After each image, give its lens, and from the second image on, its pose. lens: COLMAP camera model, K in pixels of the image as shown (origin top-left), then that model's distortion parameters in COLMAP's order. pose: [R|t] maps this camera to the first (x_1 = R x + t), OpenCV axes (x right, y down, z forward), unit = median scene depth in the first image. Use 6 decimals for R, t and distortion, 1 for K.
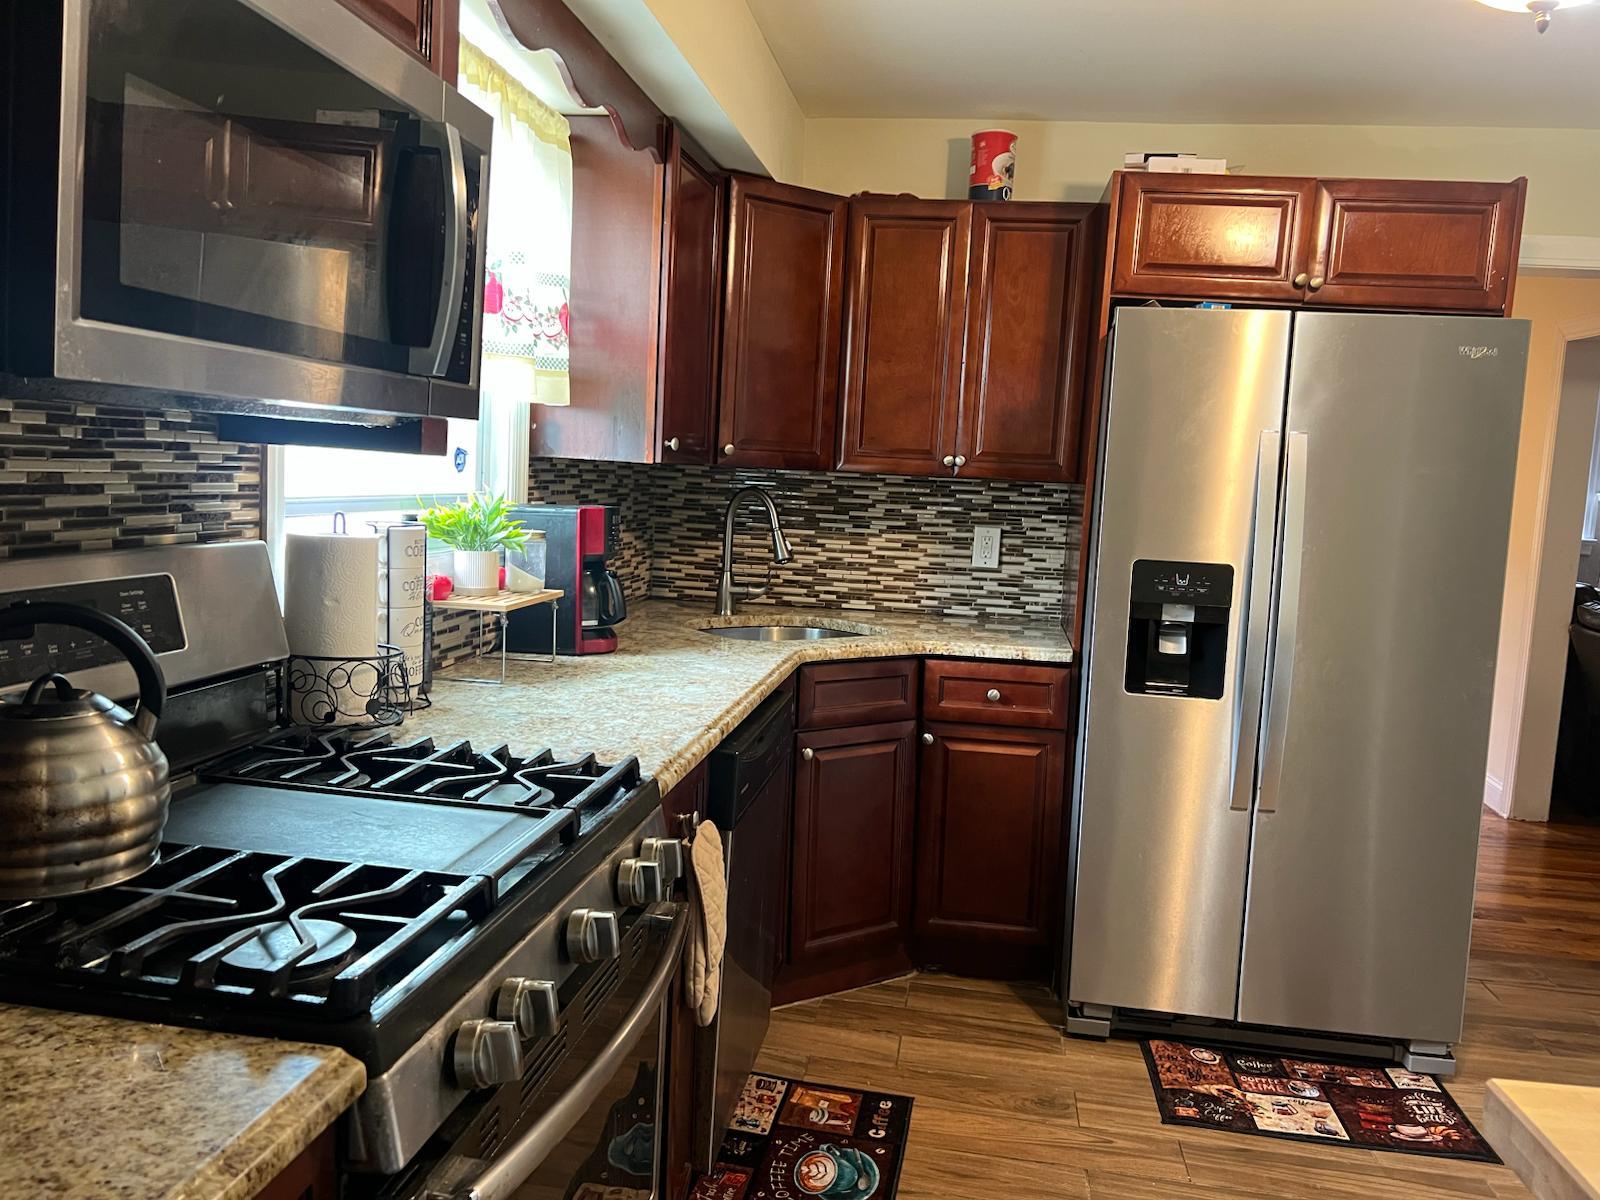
lens RADIAL K [[1211.9, 0, 804.0], [0, 1211.9, 599.3], [0, 0, 1]] dist [0.065533, -0.074643]
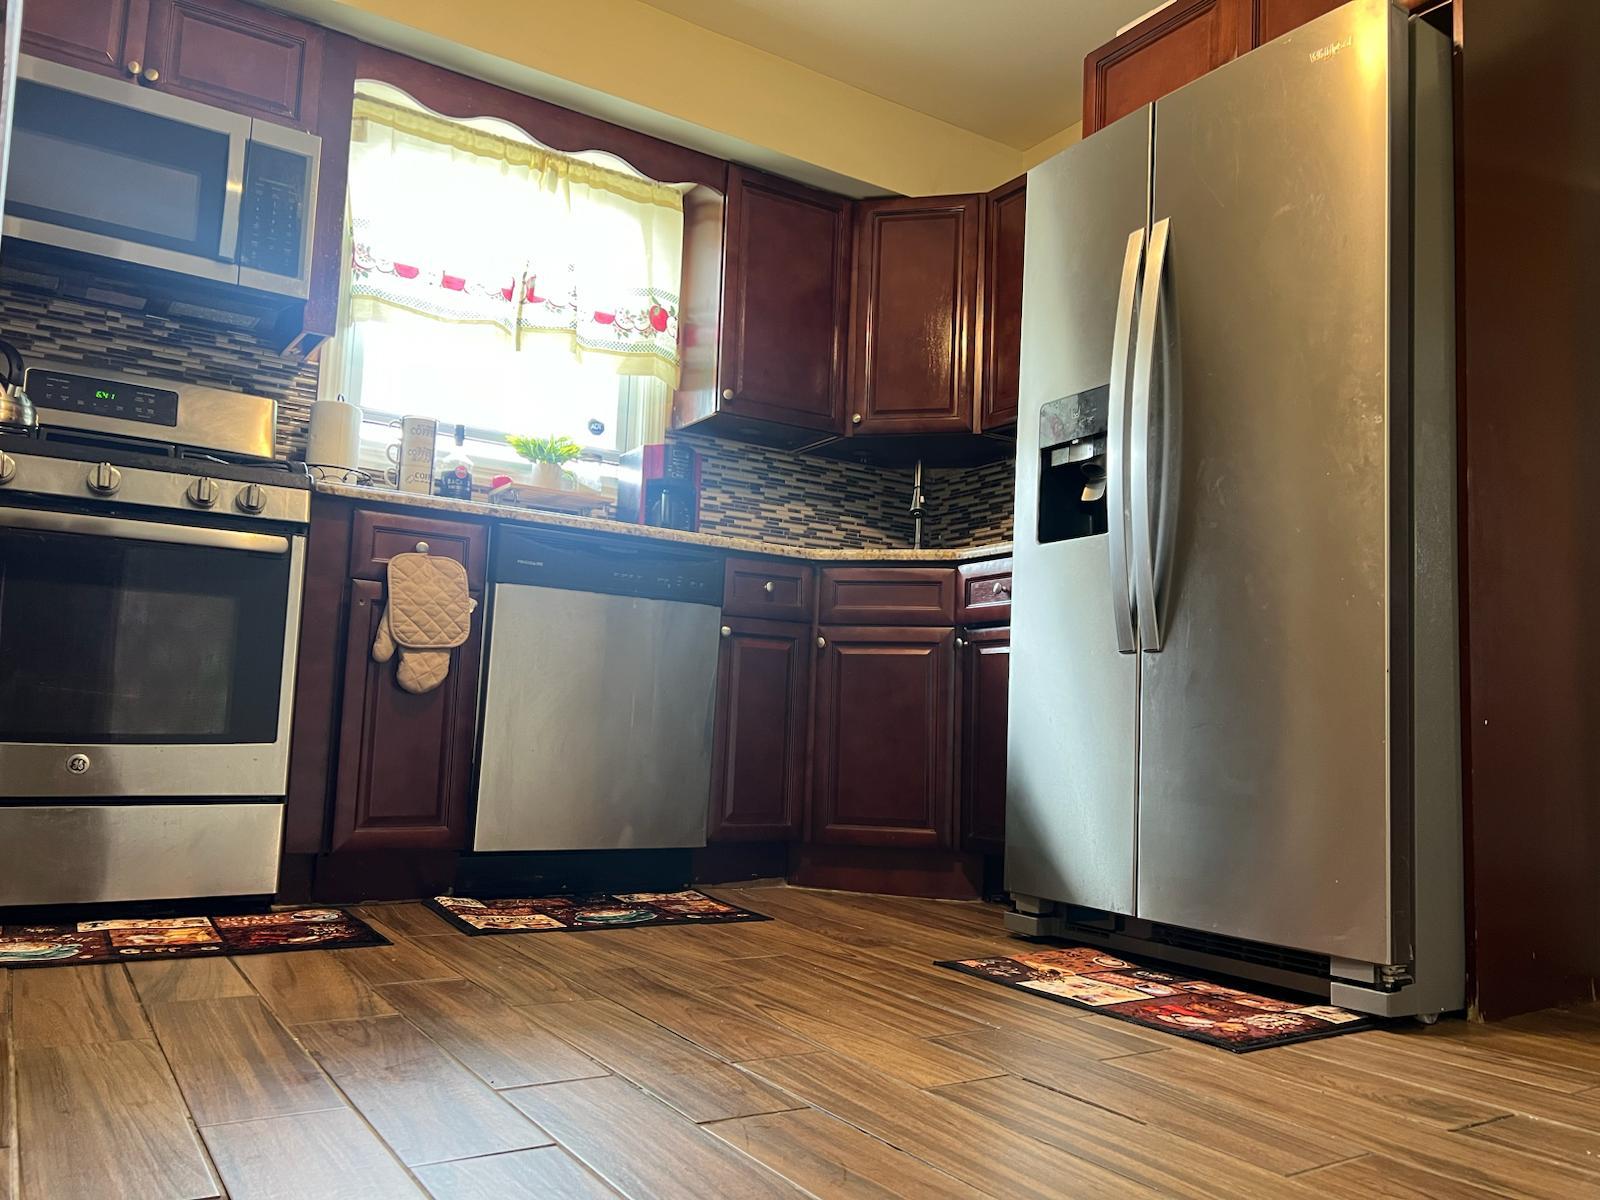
lens RADIAL K [[1211.9, 0, 802.4], [0, 1211.9, 599.7], [0, 0, 1]] dist [0.065533, -0.074643]
pose [[0.667833, -0.100470, -0.737499, 1.459519], [-0.087517, 0.973375, -0.211854, 0.582731], [0.739148, 0.206027, 0.641259, 0.478800]]
